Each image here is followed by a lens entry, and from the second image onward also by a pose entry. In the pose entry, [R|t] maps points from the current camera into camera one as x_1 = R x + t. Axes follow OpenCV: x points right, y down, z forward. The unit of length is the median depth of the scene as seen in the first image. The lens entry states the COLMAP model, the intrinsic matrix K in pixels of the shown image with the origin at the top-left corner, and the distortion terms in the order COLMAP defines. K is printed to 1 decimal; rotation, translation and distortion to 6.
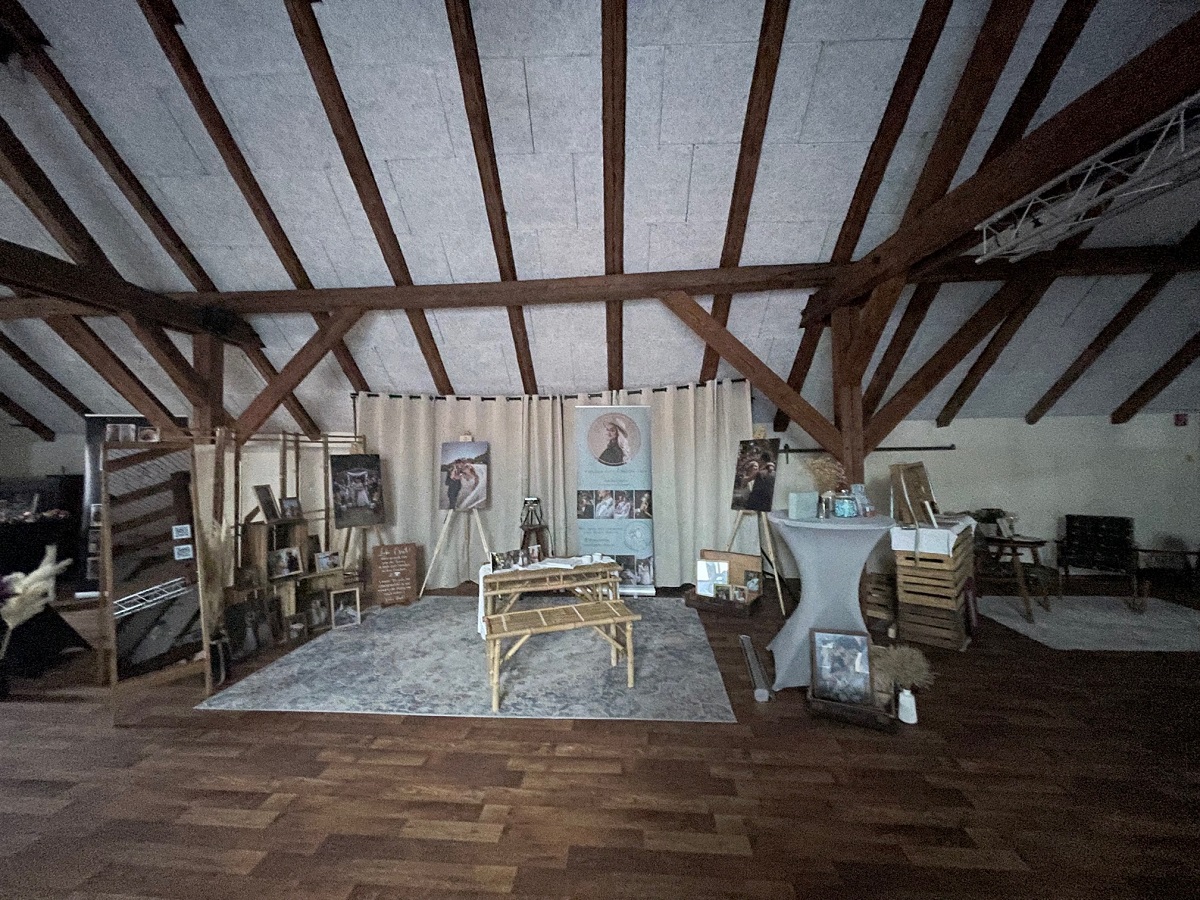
lens RADIAL K [[481.5, 0, 601.3], [0, 481.5, 448.8], [0, 0, 1]] dist [-0.001381, -0.000026]
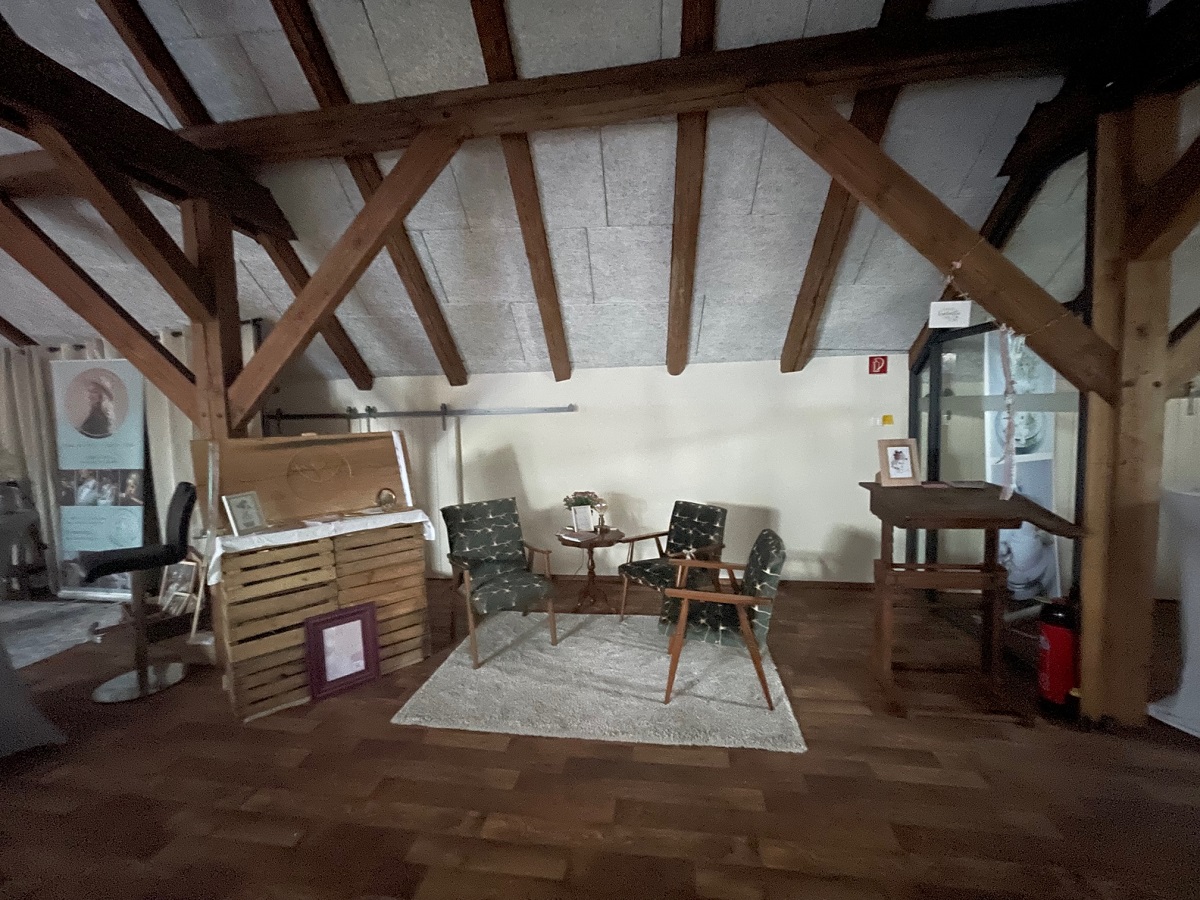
lens RADIAL K [[481.5, 0, 599.6], [0, 481.5, 450.7], [0, 0, 1]] dist [-0.001381, -0.000026]
pose [[0.997727, -0.005944, -0.067118, 0.884159], [0.011799, 0.996123, 0.087173, -0.001931], [0.066340, -0.087767, 0.993930, 0.287351]]
